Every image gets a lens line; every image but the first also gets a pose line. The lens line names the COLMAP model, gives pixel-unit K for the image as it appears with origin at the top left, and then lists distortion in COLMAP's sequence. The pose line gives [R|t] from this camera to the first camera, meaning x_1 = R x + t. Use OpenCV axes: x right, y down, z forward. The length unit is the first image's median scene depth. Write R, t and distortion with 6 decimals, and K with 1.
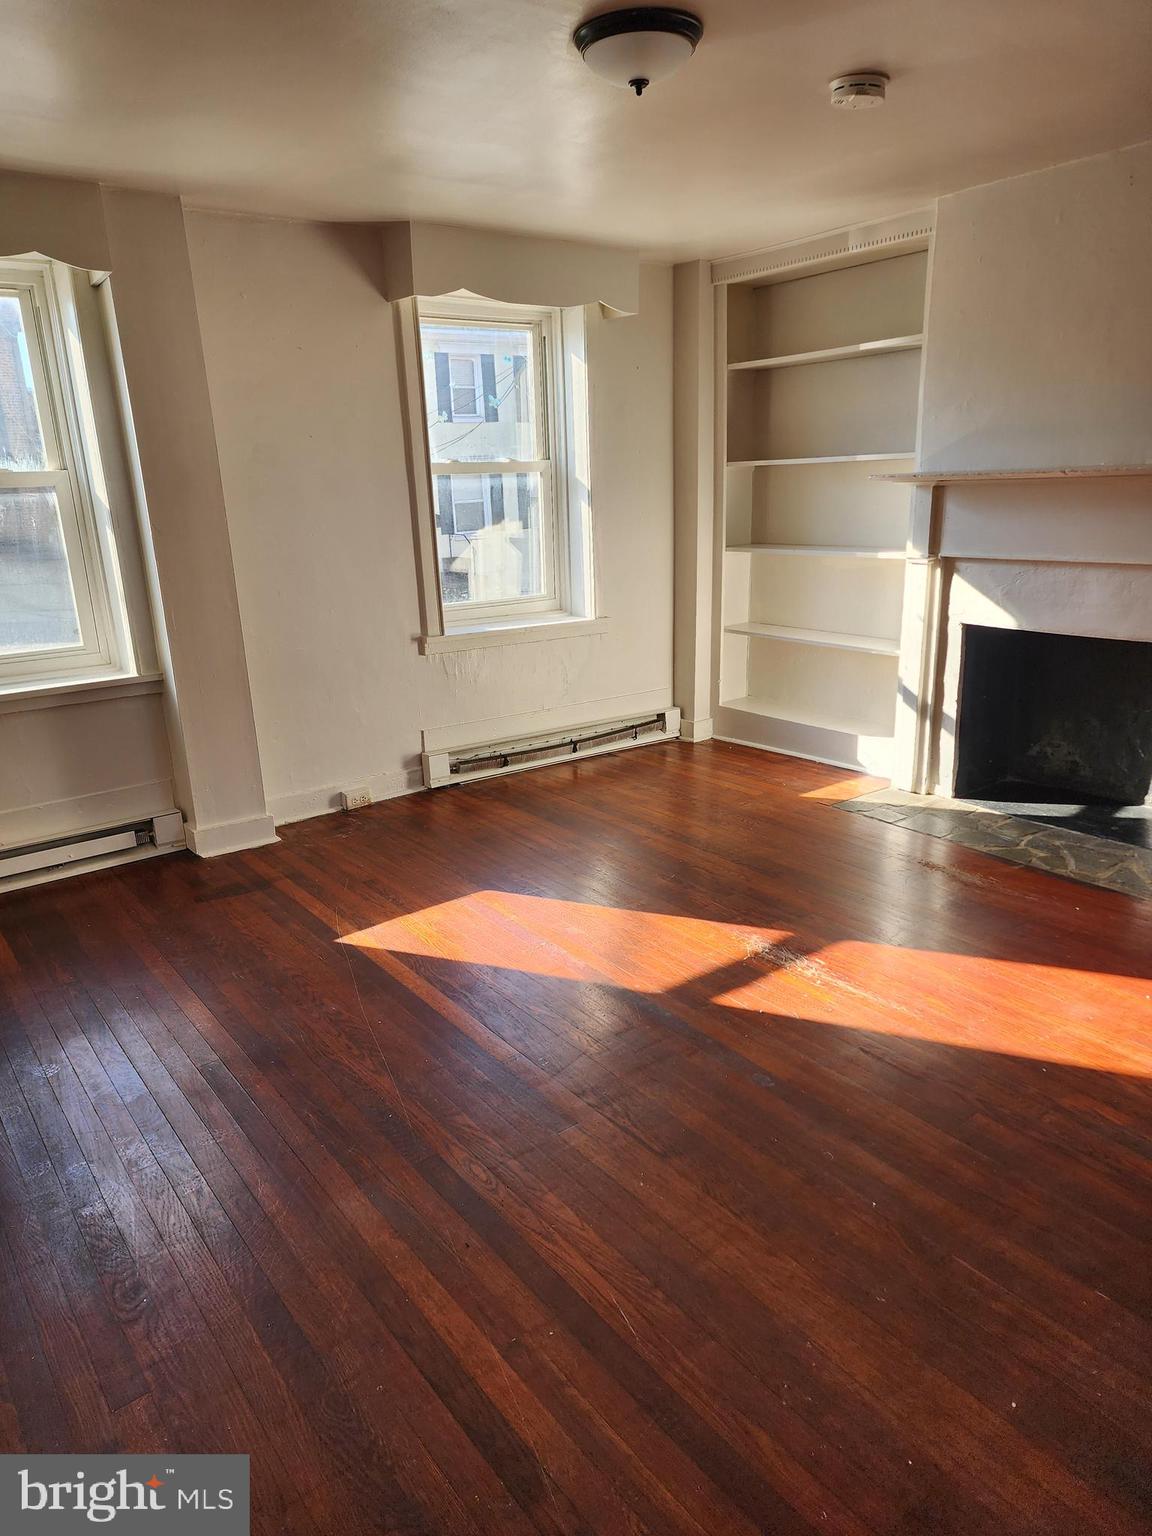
lens RADIAL K [[1038.2, 0, 573.3], [0, 1038.2, 766.5], [0, 0, 1]] dist [0.072294, -0.062839]
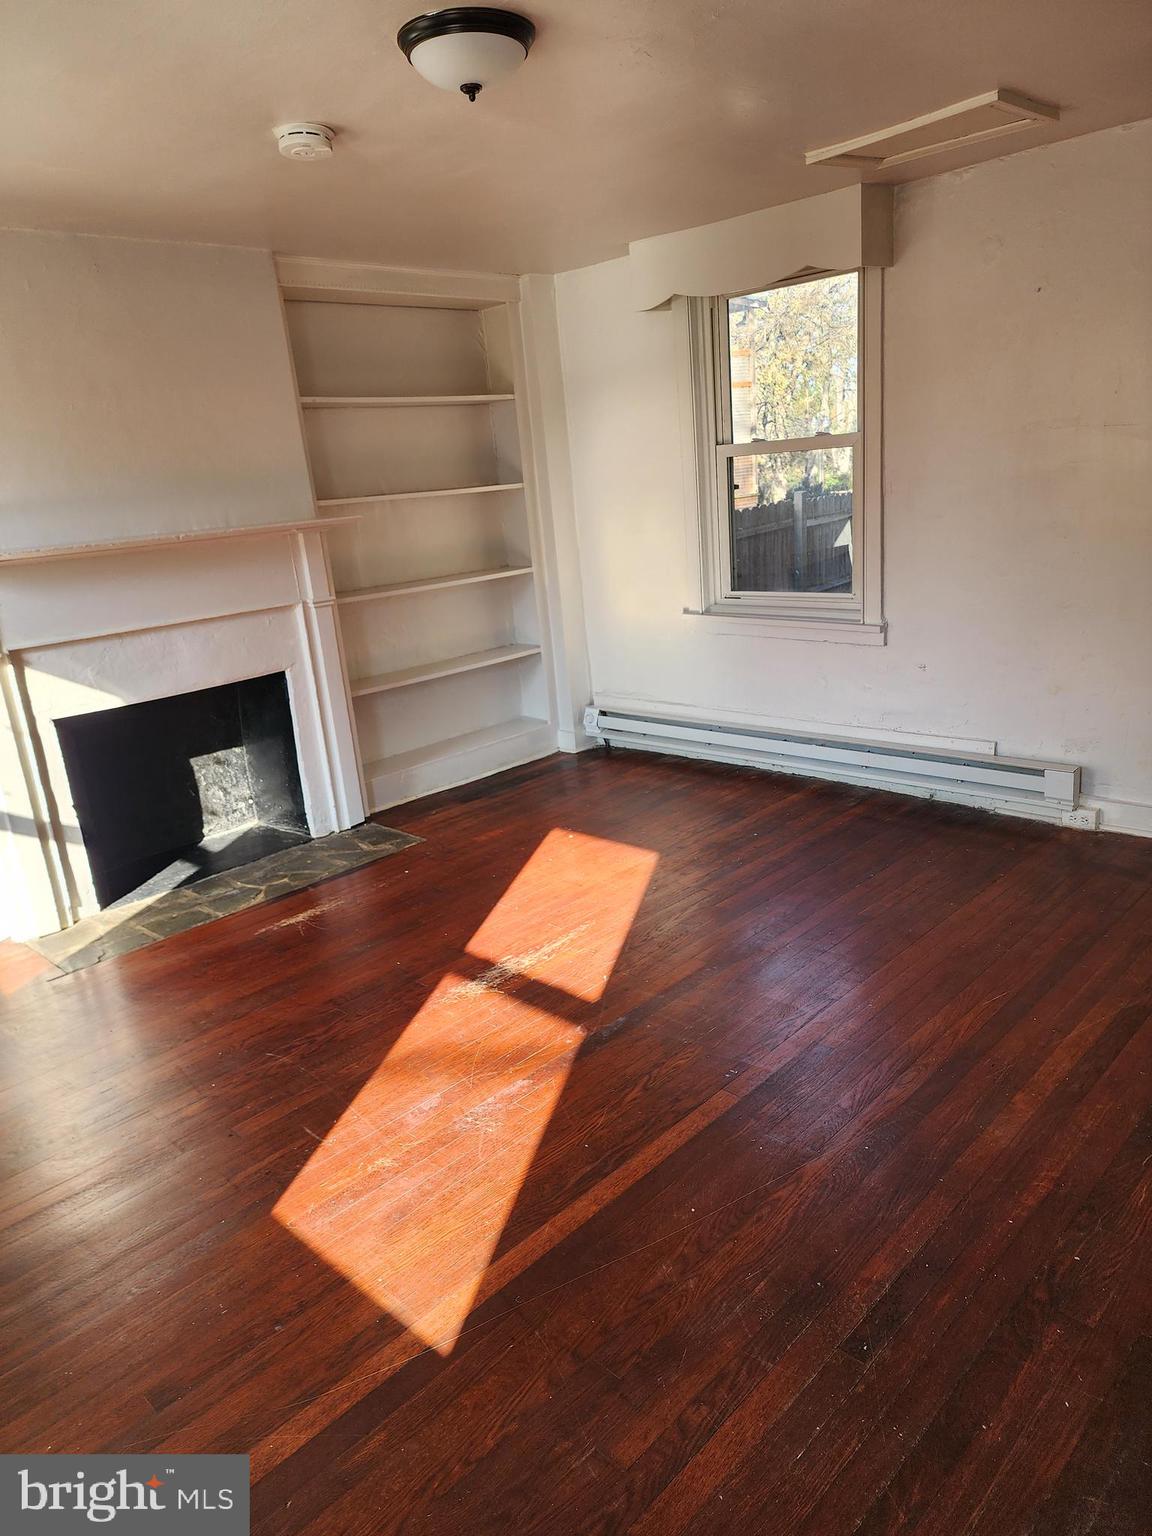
lens RADIAL K [[1038.2, 0, 583.7], [0, 1038.2, 764.1], [0, 0, 1]] dist [0.072294, -0.062839]
pose [[-0.165870, -0.219226, 0.961471, -0.619196], [0.354816, 0.896415, 0.265604, -0.201712], [-0.920105, 0.385201, -0.070904, 0.754622]]
